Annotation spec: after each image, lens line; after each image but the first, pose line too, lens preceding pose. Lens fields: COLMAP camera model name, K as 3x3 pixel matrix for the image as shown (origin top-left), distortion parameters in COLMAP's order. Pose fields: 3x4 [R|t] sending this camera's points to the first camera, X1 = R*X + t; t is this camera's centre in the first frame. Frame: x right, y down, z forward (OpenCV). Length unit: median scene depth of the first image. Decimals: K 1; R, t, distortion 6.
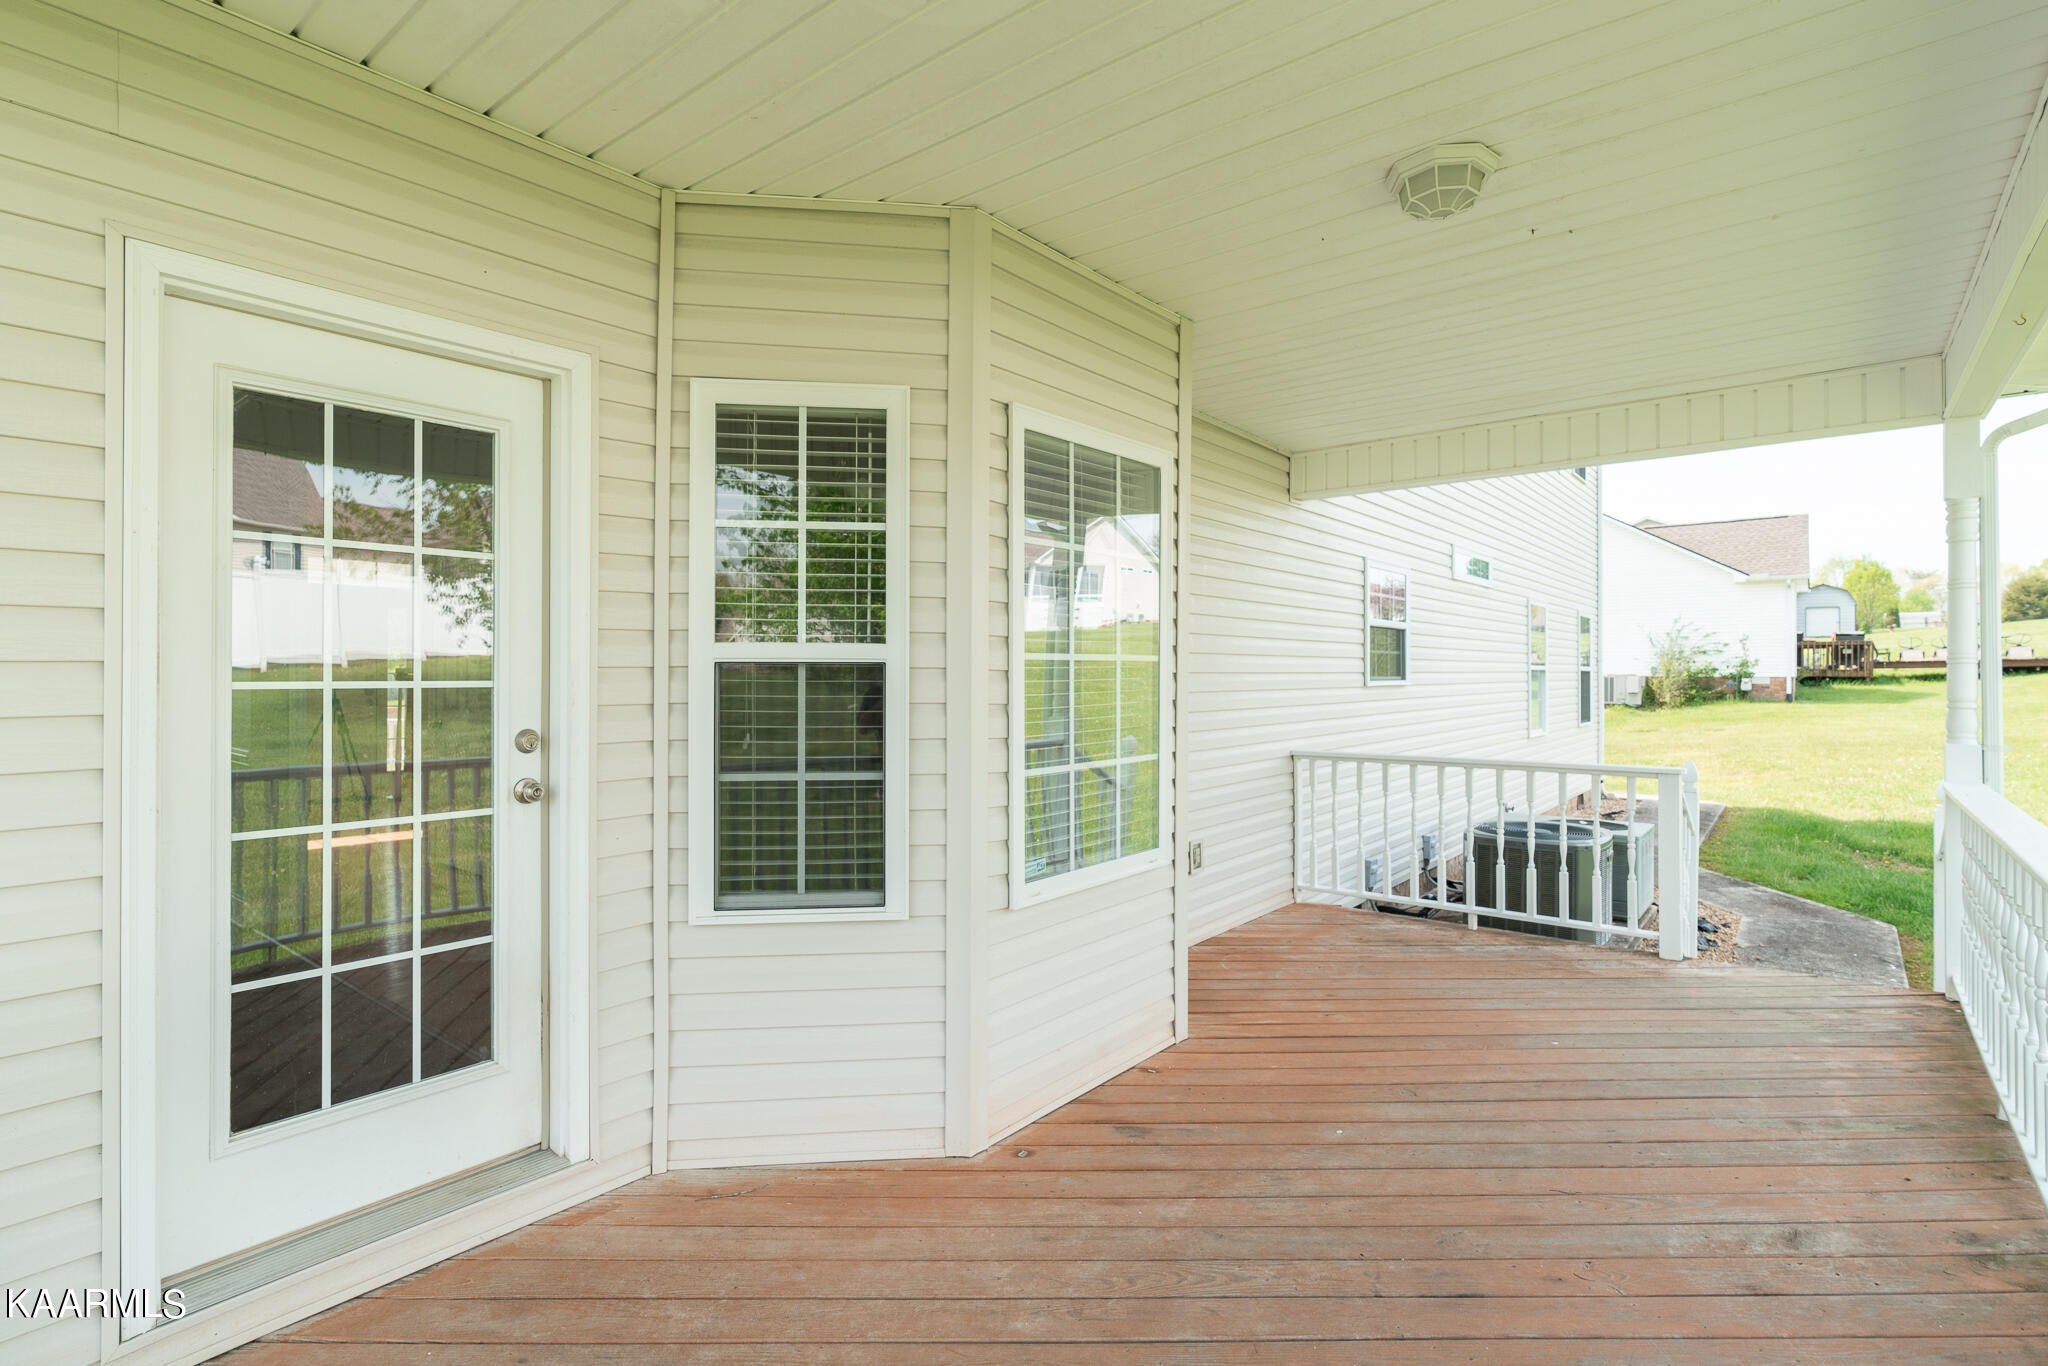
lens RADIAL K [[986.4, 0, 1024.0], [0, 986.4, 683.0], [0, 0, 1]] dist [0.000024, -0.000427]
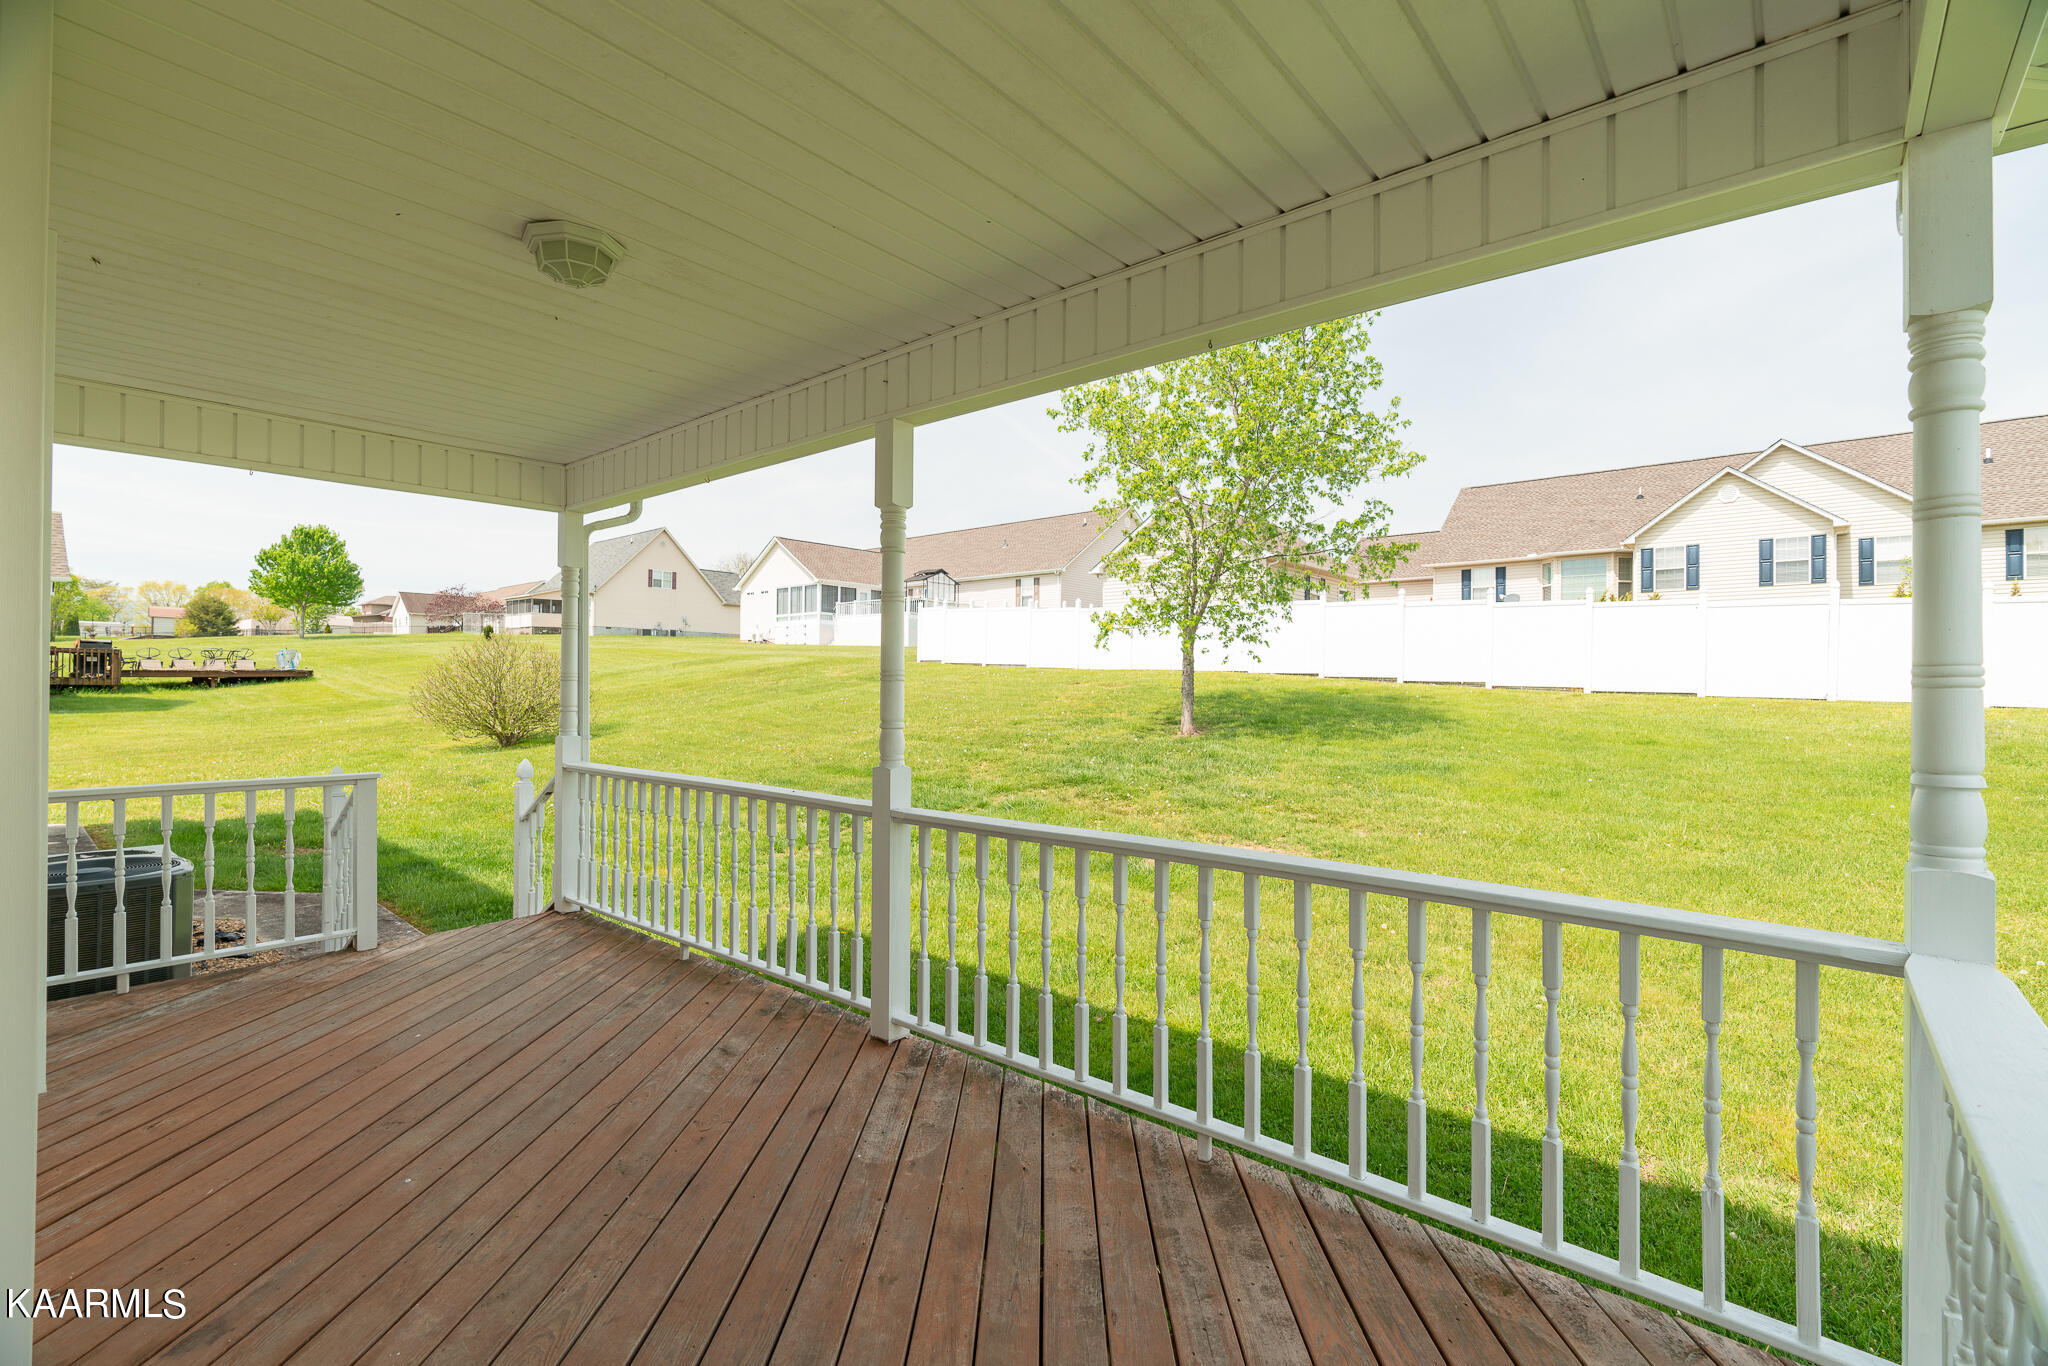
lens RADIAL K [[921.6, 0, 1024.0], [0, 921.6, 683.0], [0, 0, 1]] dist [-0.001925, -0.000206]
pose [[0.026147, 0.005543, 0.999643, -0.268910], [0.002300, 0.999982, -0.005605, -0.004489], [-0.999655, 0.002446, 0.026134, 0.197701]]
